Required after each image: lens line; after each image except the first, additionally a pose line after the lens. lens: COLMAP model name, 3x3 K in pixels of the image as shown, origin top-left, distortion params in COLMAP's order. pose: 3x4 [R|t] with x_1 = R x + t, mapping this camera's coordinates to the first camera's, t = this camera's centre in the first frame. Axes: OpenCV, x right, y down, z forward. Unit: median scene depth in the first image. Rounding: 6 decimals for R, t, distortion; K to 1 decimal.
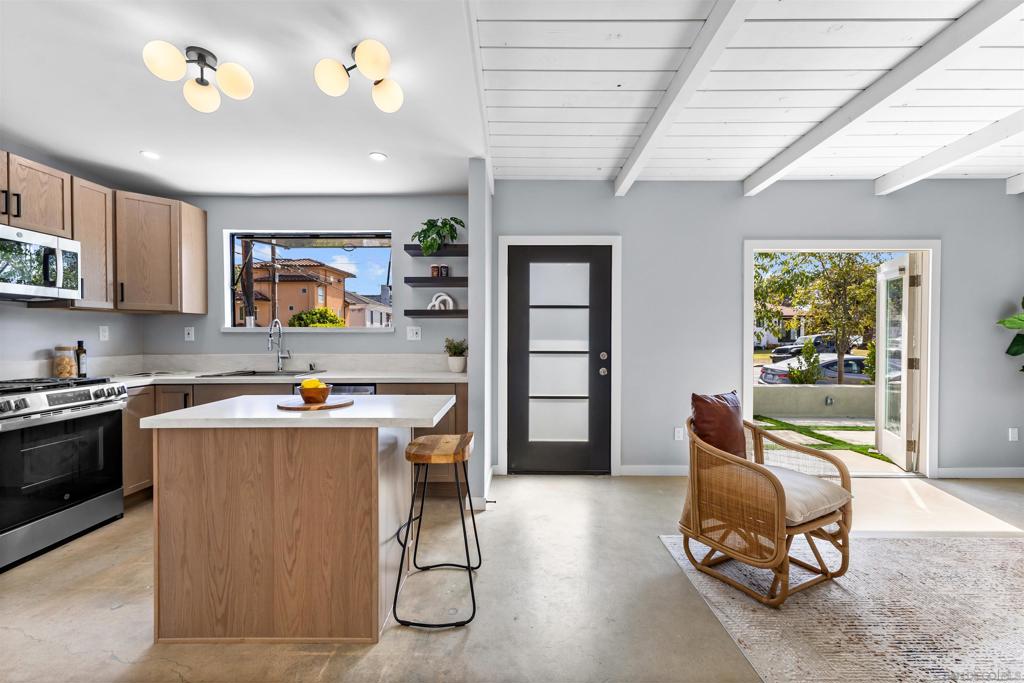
lens RADIAL K [[439.4, 0, 512.0], [0, 439.4, 341.5], [0, 0, 1]] dist [-0.000311, -0.000179]
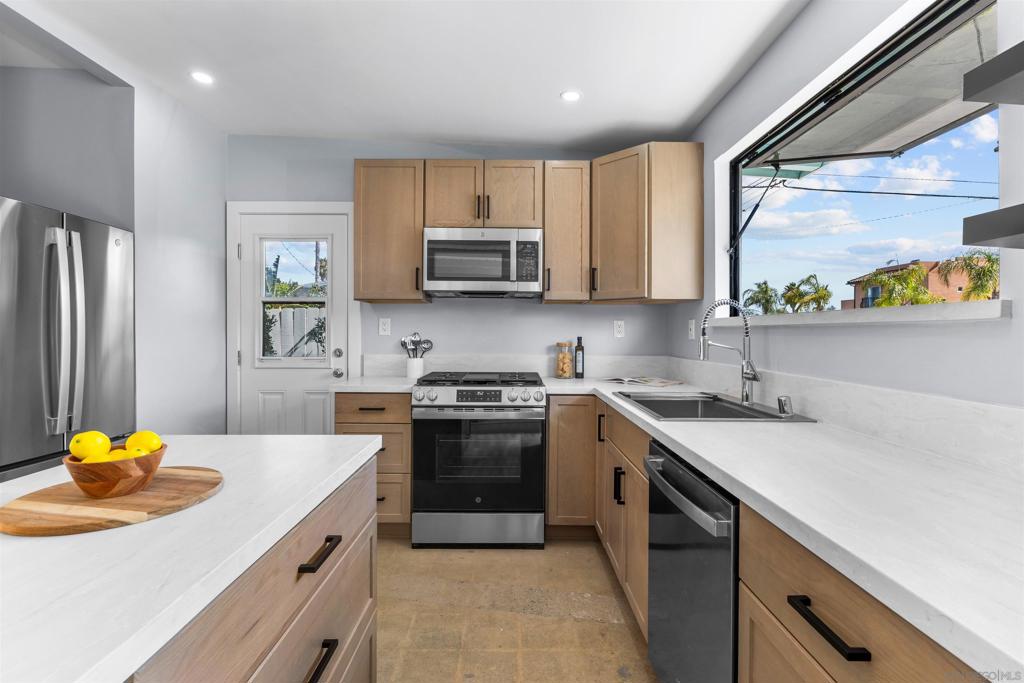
lens RADIAL K [[461.9, 0, 515.2], [0, 461.9, 331.2], [0, 0, 1]] dist [-0.002207, -0.000080]
pose [[0.019084, 0.000356, -0.999818, -0.013896], [-0.021419, 0.999771, -0.000053, -0.011147], [0.999588, 0.021416, 0.019088, 0.924571]]
